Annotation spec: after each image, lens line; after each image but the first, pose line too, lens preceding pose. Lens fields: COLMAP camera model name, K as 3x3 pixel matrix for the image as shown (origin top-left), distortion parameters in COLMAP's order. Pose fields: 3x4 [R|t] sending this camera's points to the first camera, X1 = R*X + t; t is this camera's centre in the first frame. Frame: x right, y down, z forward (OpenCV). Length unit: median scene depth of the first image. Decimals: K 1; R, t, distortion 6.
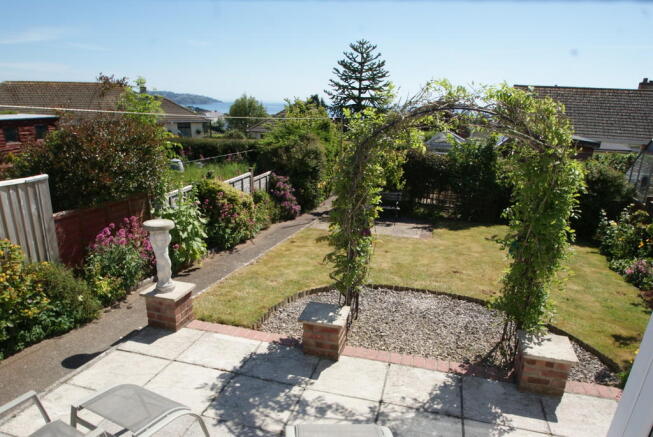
lens RADIAL K [[429.9, 0, 291.8], [0, 429.9, 289.9], [0, 0, 1]] dist [-0.034968, 0.002198]
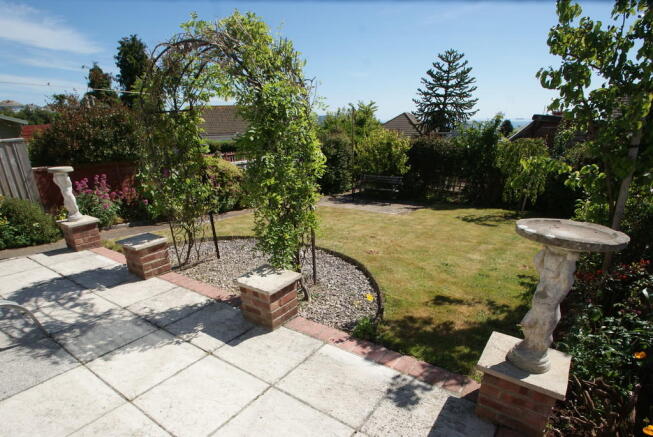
lens RADIAL K [[339.9, 0, 297.5], [0, 339.9, 289.4], [0, 0, 1]] dist [-0.000896, -0.021804]
pose [[0.944820, 0.111588, -0.307999, 0.666231], [-0.098013, 0.993420, 0.059250, 0.076959], [0.312584, -0.025793, 0.949540, 0.182575]]
